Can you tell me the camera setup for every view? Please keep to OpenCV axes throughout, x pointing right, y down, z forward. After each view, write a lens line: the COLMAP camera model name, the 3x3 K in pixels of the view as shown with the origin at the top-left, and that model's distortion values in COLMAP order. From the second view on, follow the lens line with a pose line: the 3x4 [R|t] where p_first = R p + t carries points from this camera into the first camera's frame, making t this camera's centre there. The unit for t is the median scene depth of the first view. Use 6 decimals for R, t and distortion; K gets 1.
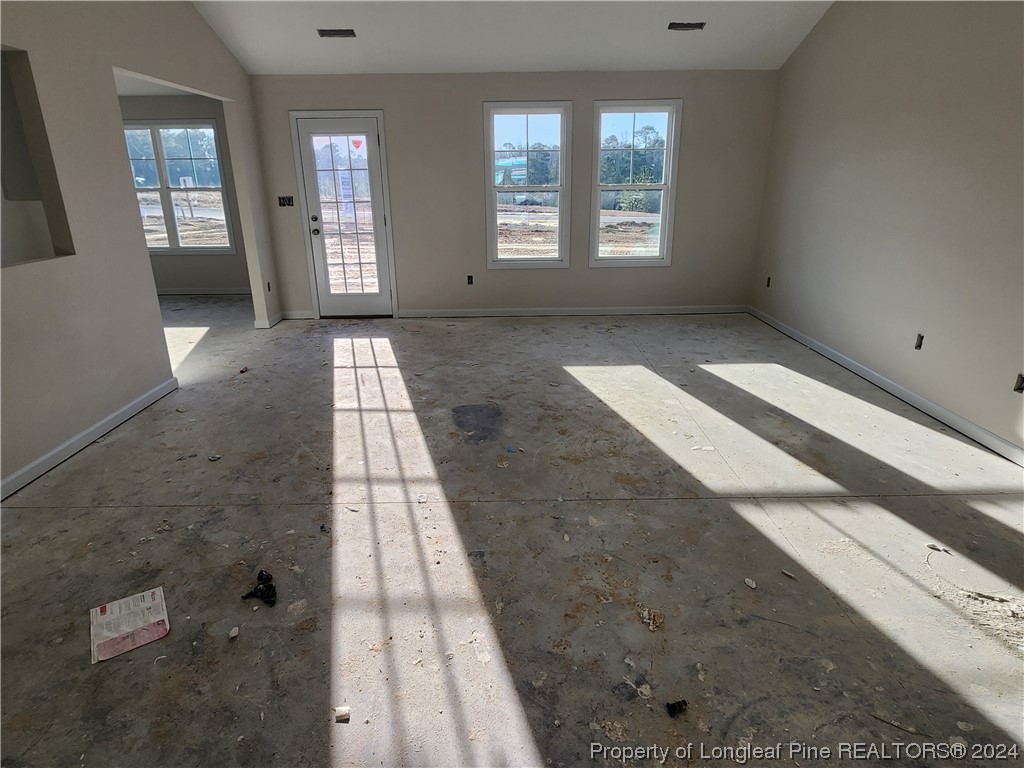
lens RADIAL K [[597.8, 0, 512.0], [0, 597.8, 384.0], [0, 0, 1]] dist [0.000392, 0.000275]
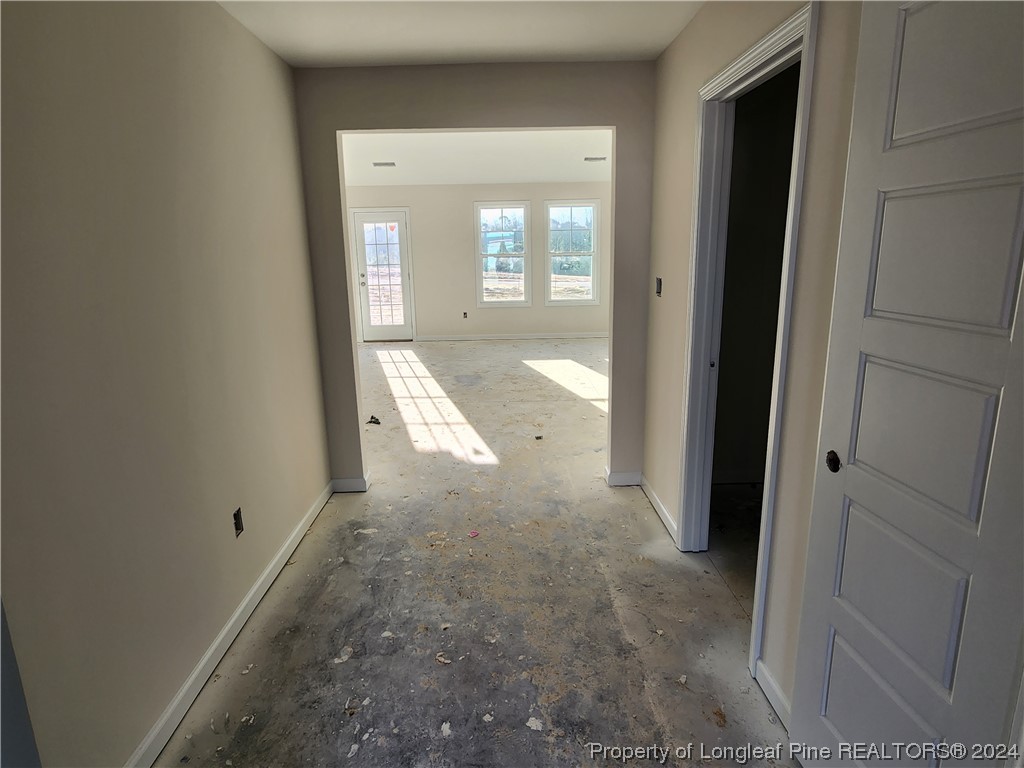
lens RADIAL K [[597.8, 0, 512.0], [0, 597.8, 384.0], [0, 0, 1]] dist [0.000392, 0.000275]
pose [[0.999953, -0.008954, 0.003735, 0.043304], [0.009305, 0.994097, -0.108092, 0.174332], [-0.002745, 0.108121, 0.994134, -0.506917]]
